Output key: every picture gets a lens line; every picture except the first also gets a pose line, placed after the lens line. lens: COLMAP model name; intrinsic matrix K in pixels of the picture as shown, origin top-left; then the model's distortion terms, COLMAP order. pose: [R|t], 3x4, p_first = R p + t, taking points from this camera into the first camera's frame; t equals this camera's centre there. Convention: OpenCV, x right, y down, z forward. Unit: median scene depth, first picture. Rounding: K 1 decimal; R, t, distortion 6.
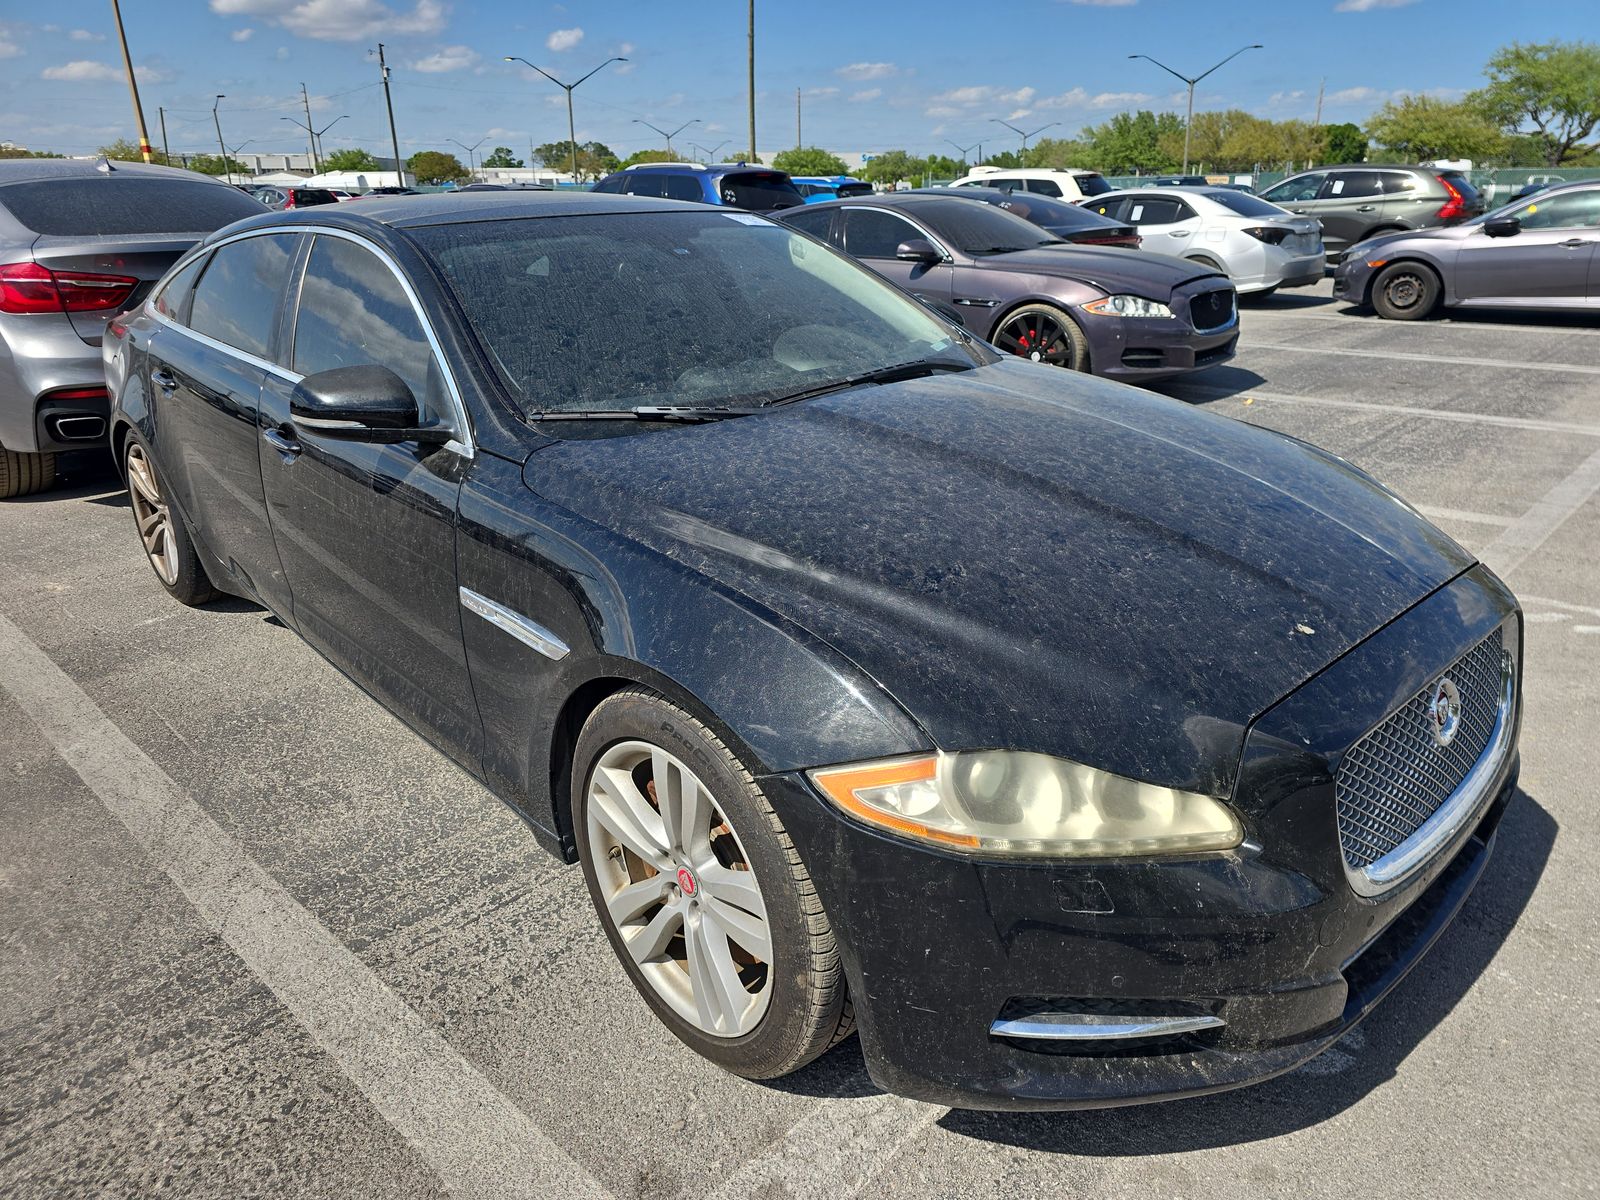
lens RADIAL K [[1079.2, 0, 805.5], [0, 1079.2, 597.7], [0, 0, 1]] dist [0.031333, -0.031694]
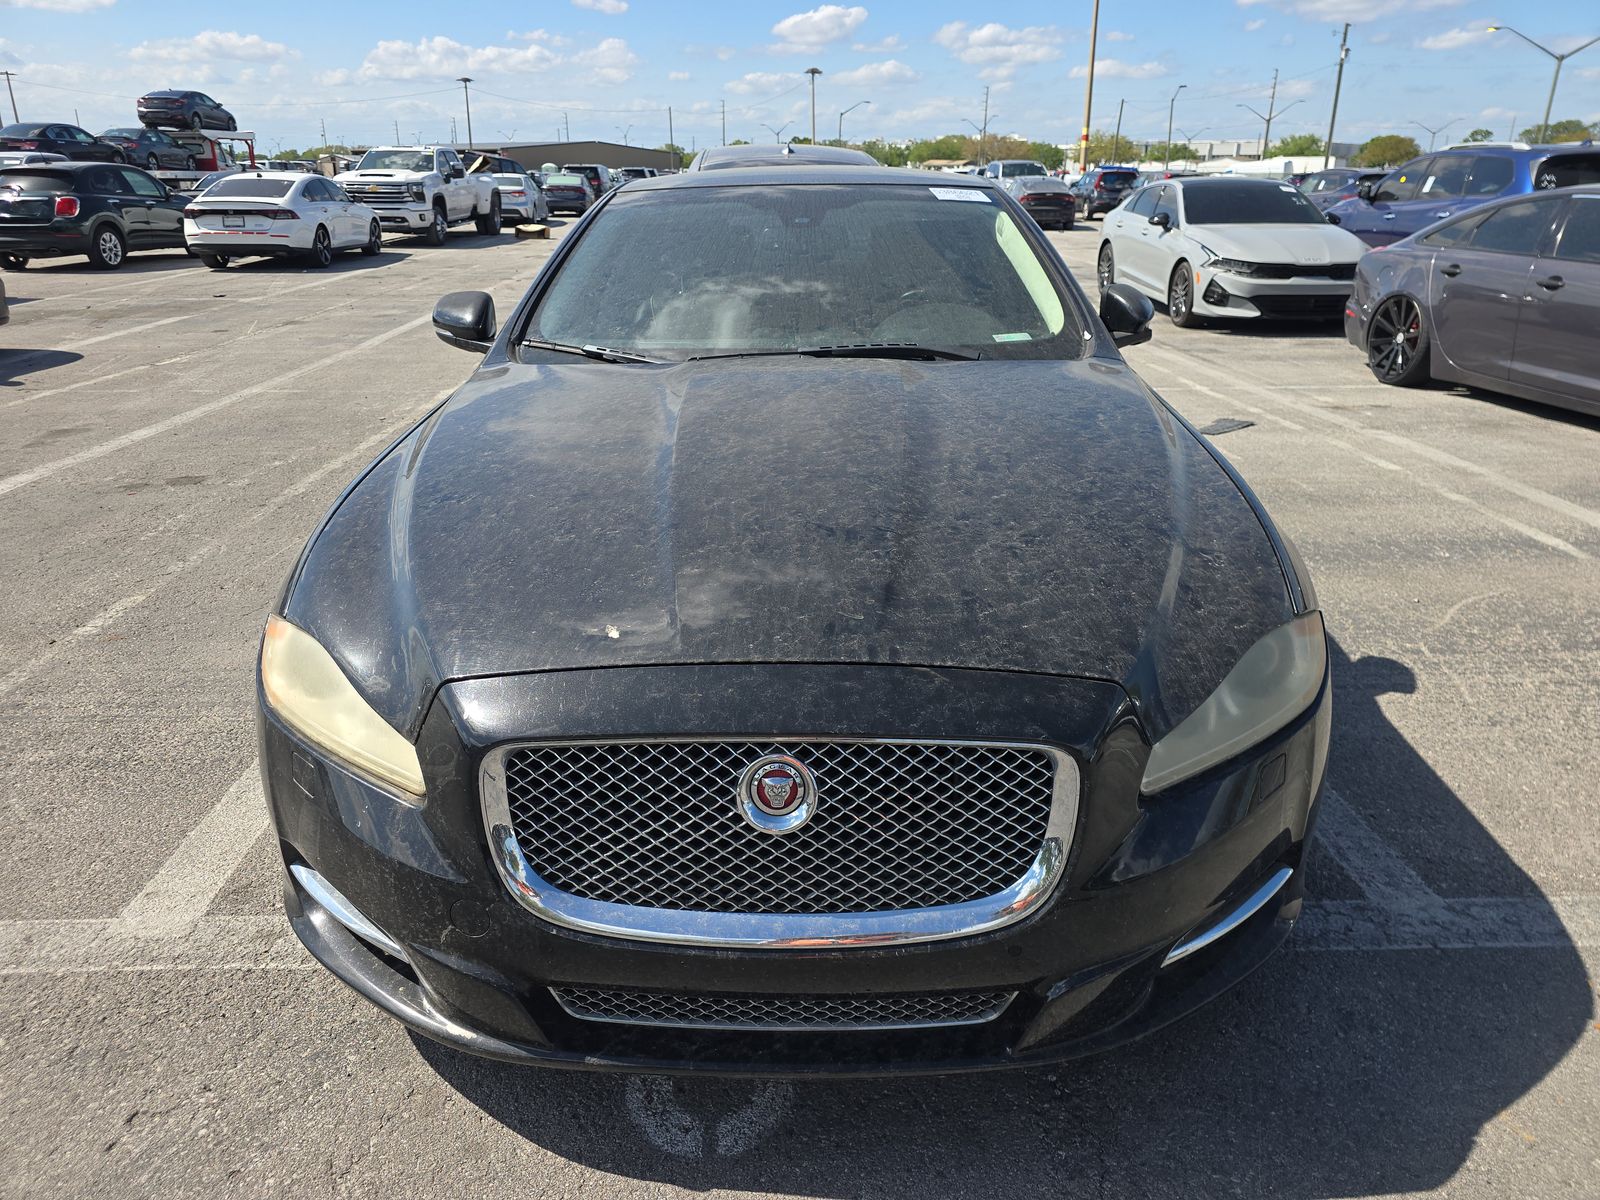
lens RADIAL K [[1079.2, 0, 805.5], [0, 1079.2, 597.7], [0, 0, 1]] dist [0.031333, -0.031694]
pose [[0.712367, 0.262743, -0.650768, 0.141079], [-0.255538, 0.960730, 0.108161, -0.016862], [0.653631, 0.089246, 0.751533, 0.050264]]
